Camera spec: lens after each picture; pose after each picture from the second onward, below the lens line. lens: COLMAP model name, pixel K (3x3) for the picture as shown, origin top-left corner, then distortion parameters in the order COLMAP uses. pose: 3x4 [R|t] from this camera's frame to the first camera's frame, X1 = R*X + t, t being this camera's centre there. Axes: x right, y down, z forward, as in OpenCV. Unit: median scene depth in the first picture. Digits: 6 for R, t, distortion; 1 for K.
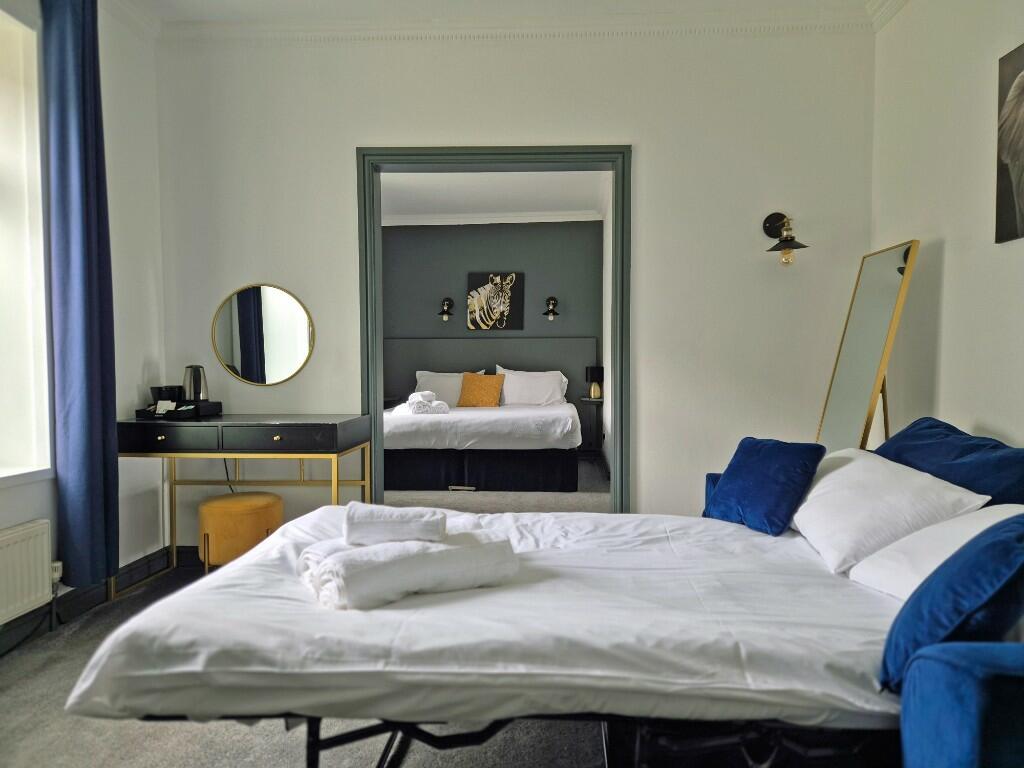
lens RADIAL K [[683.3, 0, 514.4], [0, 683.3, 386.7], [0, 0, 1]] dist [0.001127, 0.000010]
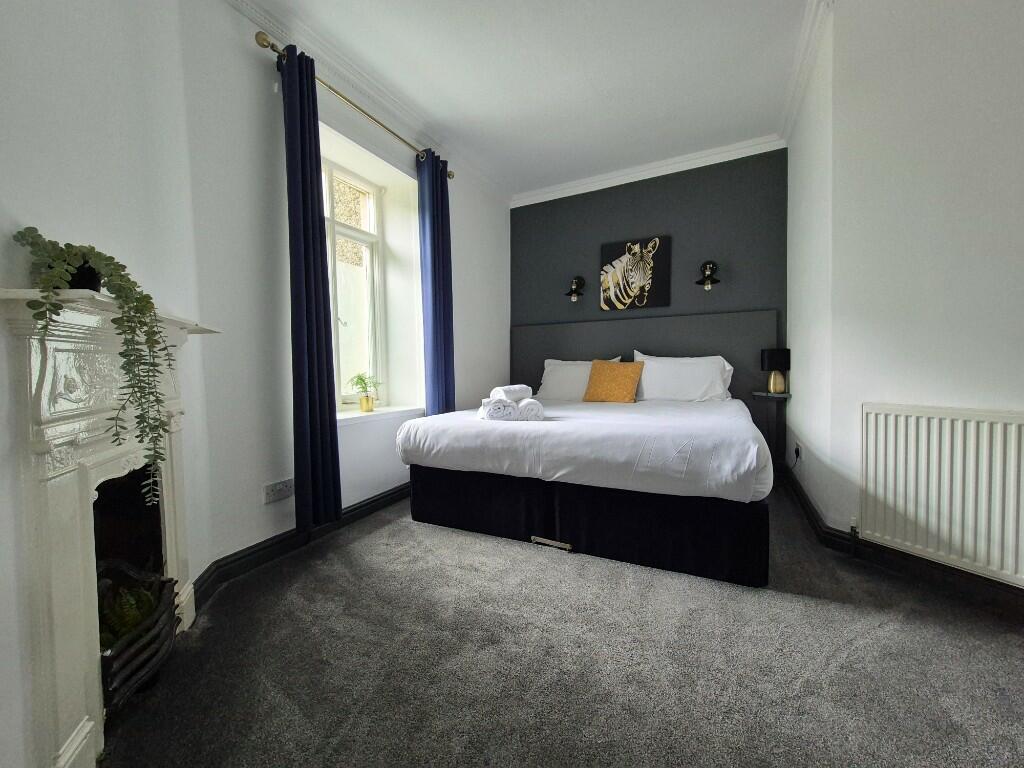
lens RADIAL K [[416.8, 0, 501.9], [0, 416.8, 378.6], [0, 0, 1]] dist [0.000761, -0.000314]
pose [[0.920742, 0.000219, -0.390171, 0.022761], [0.004389, 0.999931, 0.010919, -0.003927], [0.390146, -0.011766, 0.920678, 0.472445]]
